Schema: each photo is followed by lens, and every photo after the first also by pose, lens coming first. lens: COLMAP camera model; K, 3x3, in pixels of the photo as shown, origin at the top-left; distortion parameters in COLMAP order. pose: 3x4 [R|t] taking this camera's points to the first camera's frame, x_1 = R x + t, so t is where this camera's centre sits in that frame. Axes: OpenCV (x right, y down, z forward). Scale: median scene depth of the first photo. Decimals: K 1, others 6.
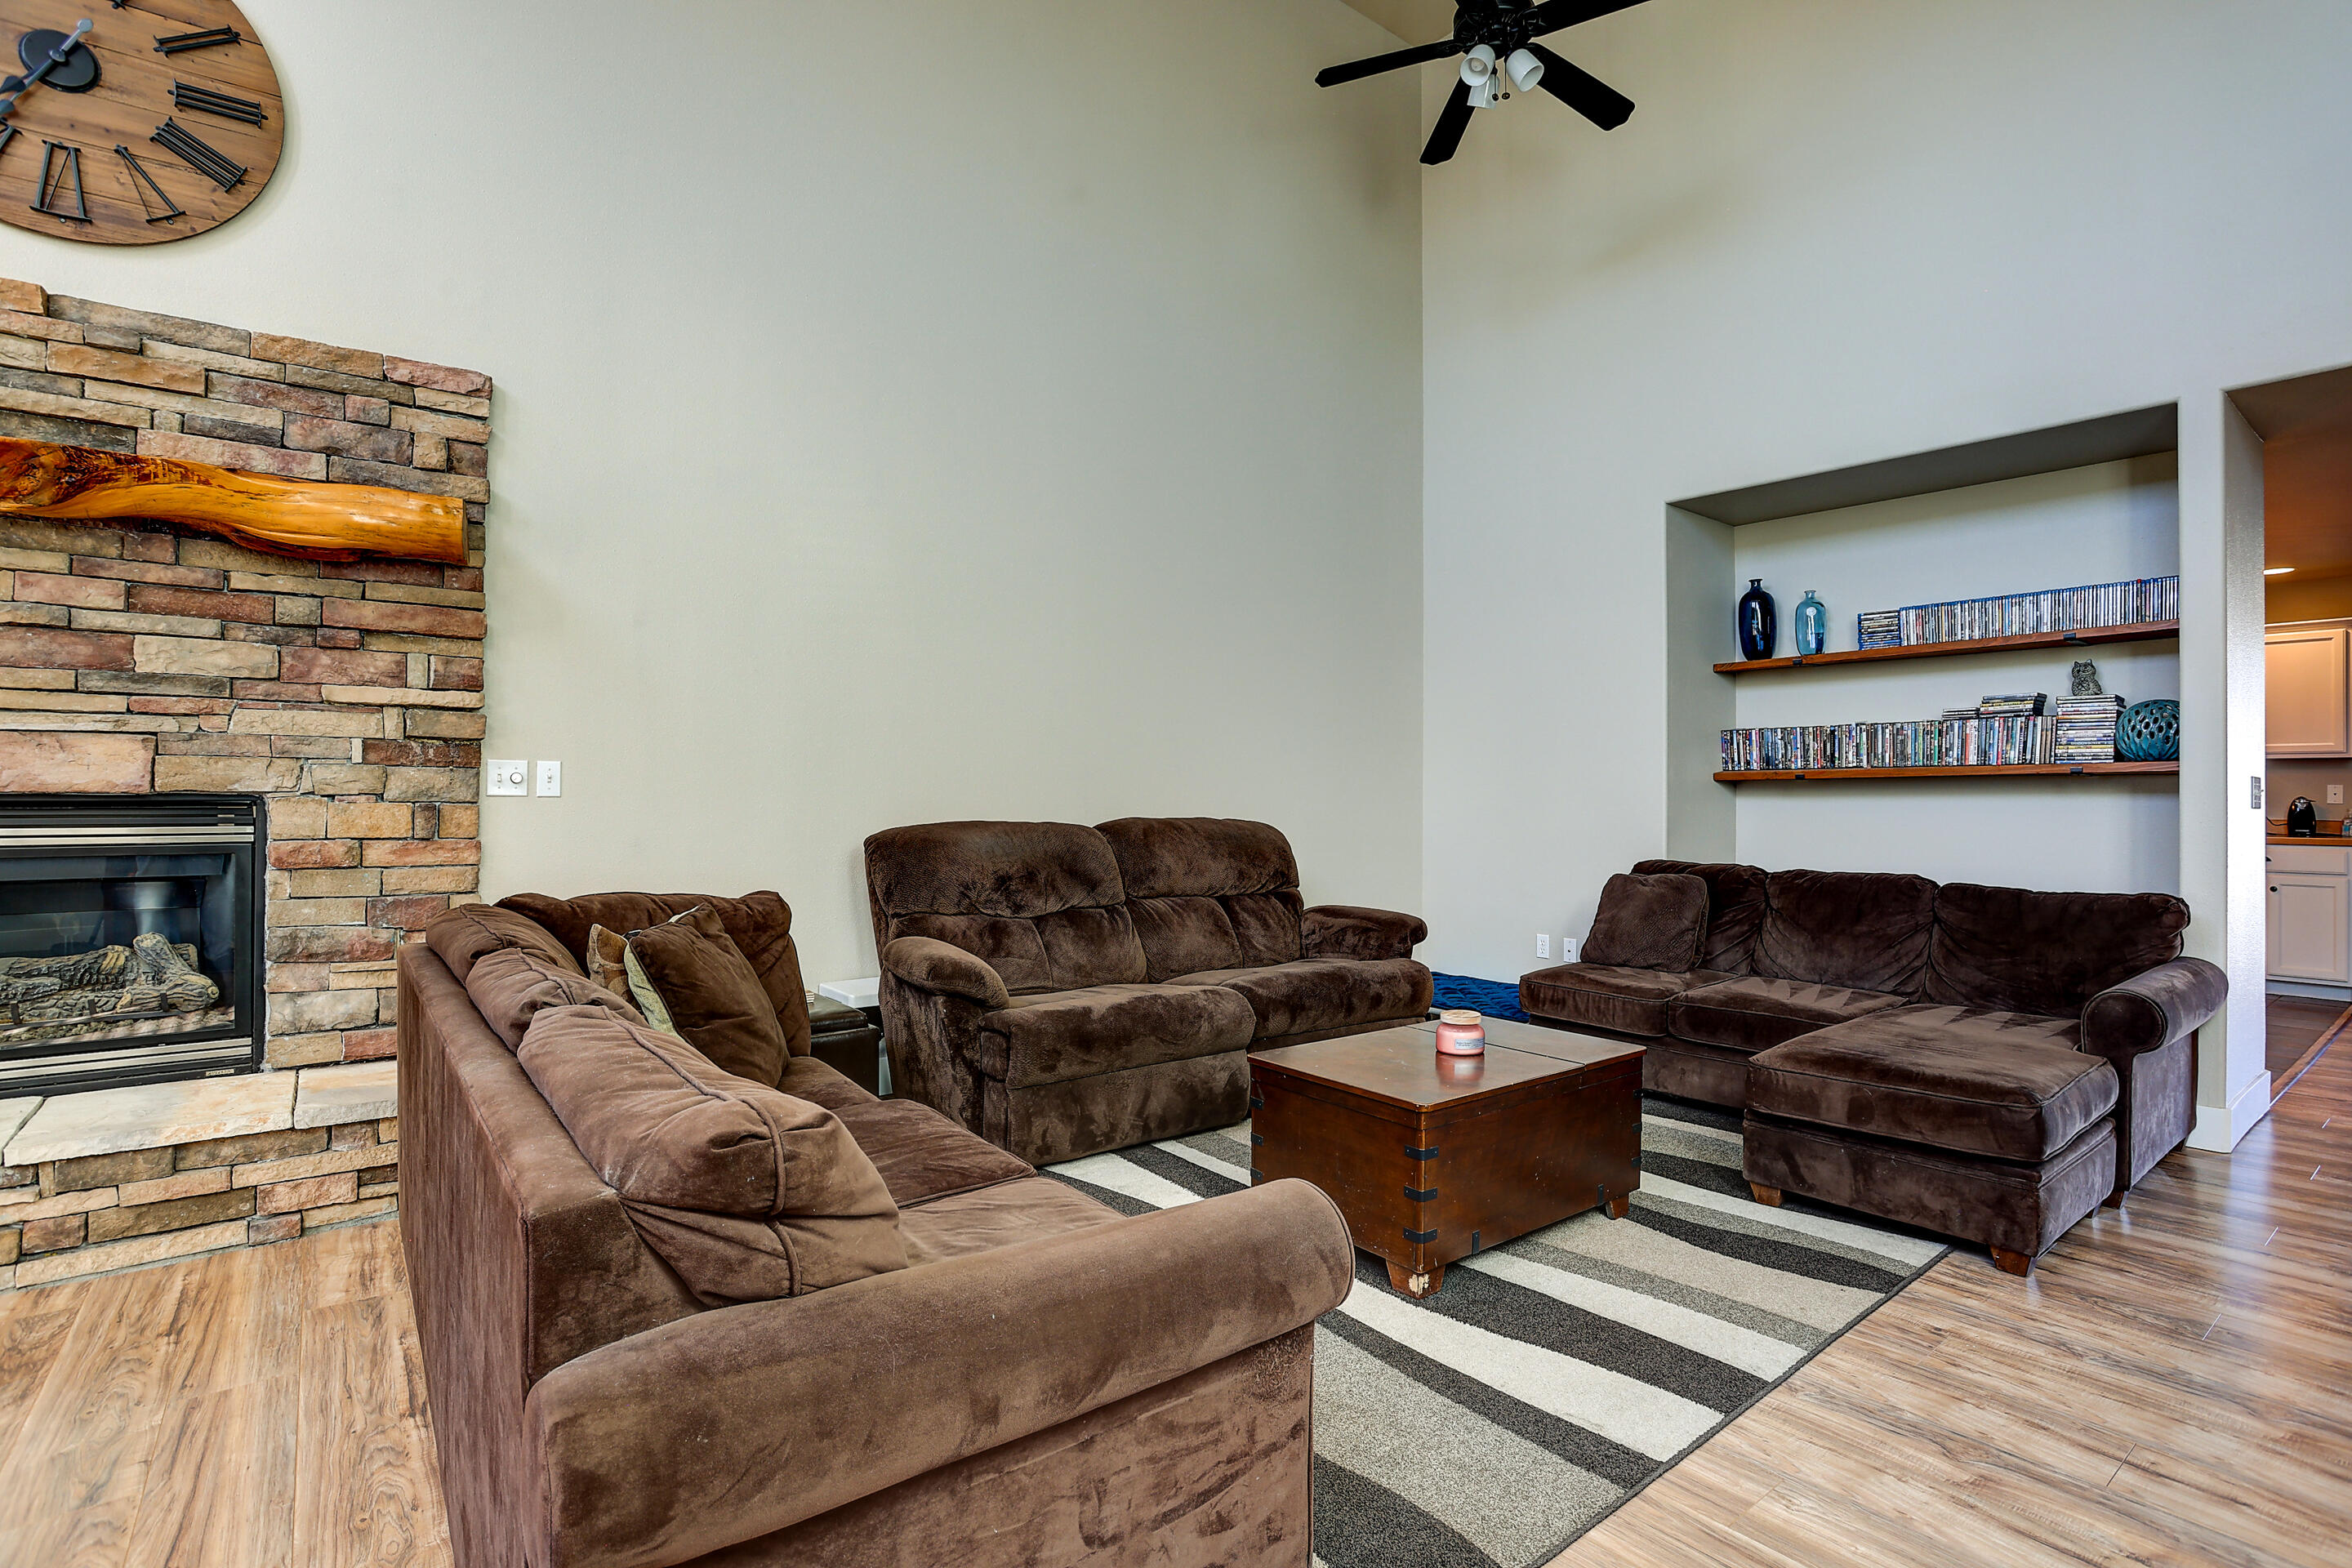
lens RADIAL K [[1113.0, 0, 1233.9], [0, 1113.0, 788.4], [0, 0, 1]] dist [-0.052272, 0.014195]
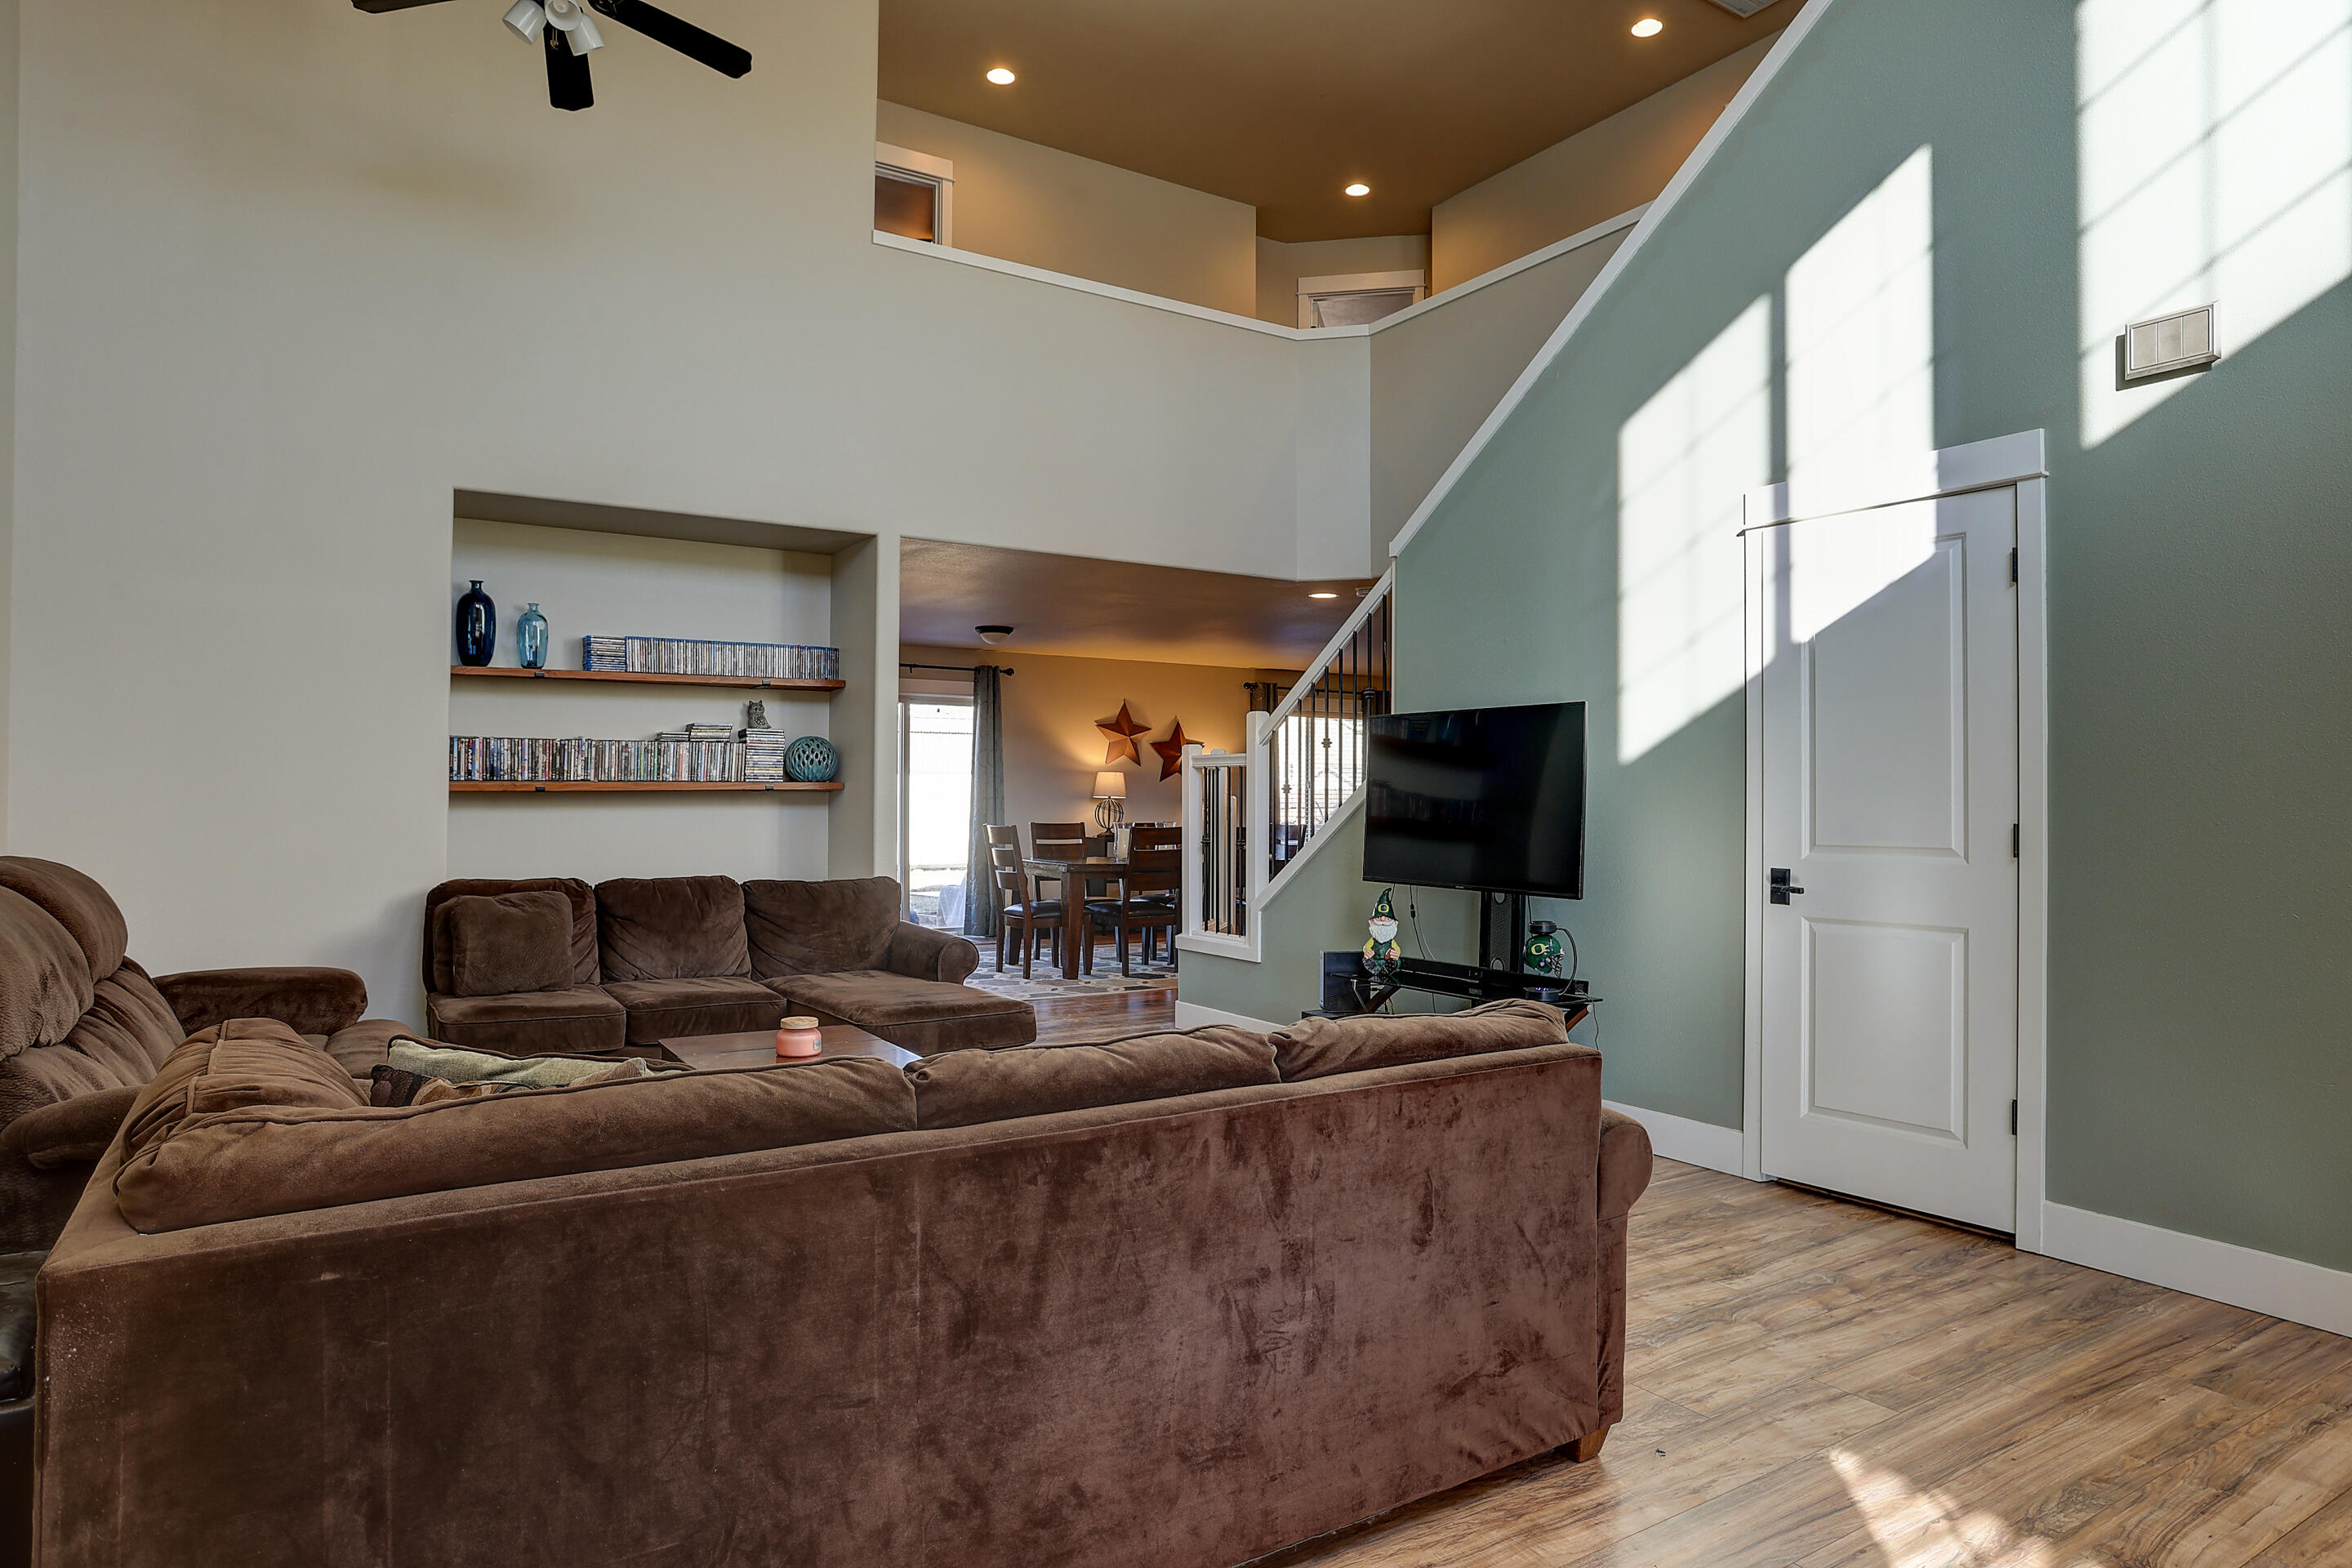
lens RADIAL K [[1344.4, 0, 1125.5], [0, 1344.4, 791.9], [0, 0, 1]] dist [-0.027637, 0.005159]
pose [[0.143874, -0.001220, 0.989595, -0.877418], [-0.010097, 0.999945, 0.002700, -0.023169], [-0.989545, -0.010380, 0.143854, 0.410159]]
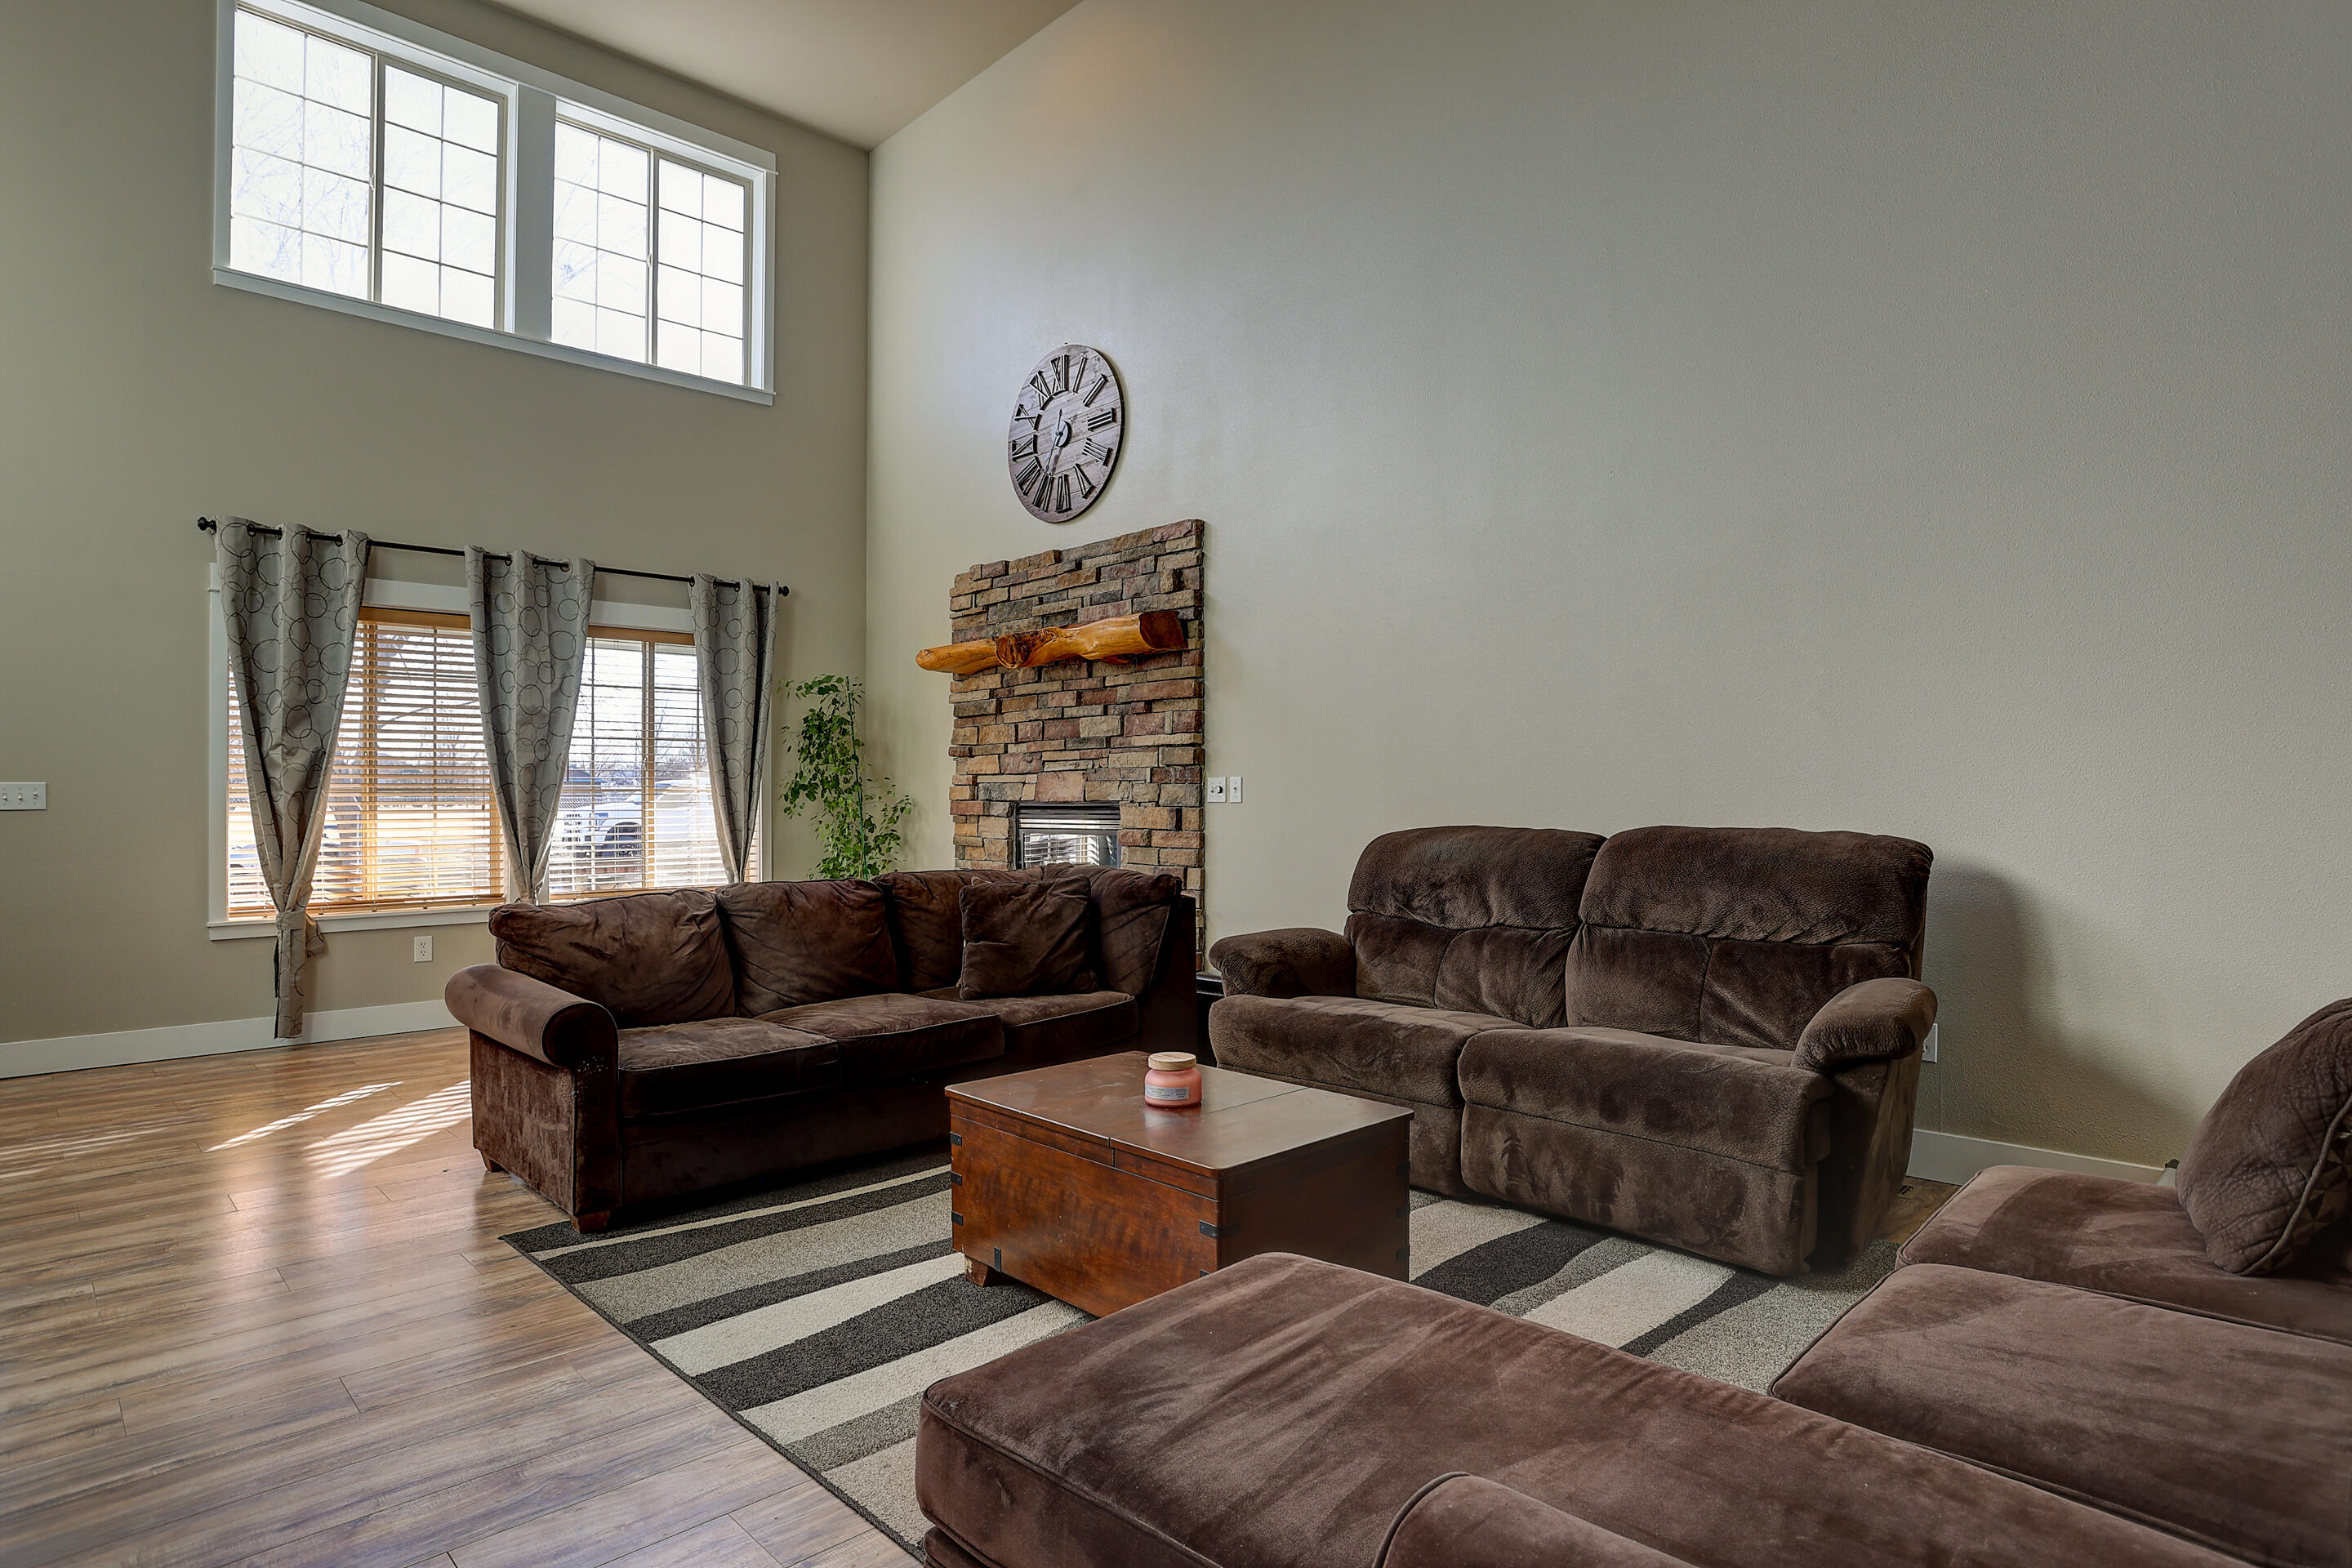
lens RADIAL K [[1255.3, 0, 1153.7], [0, 1255.3, 785.9], [0, 0, 1]] dist [-0.038635, 0.007882]
pose [[0.083975, -0.019063, -0.996285, 0.938355], [0.008440, 0.999795, -0.018419, 0.014307], [0.996432, -0.006862, 0.084119, 0.742217]]
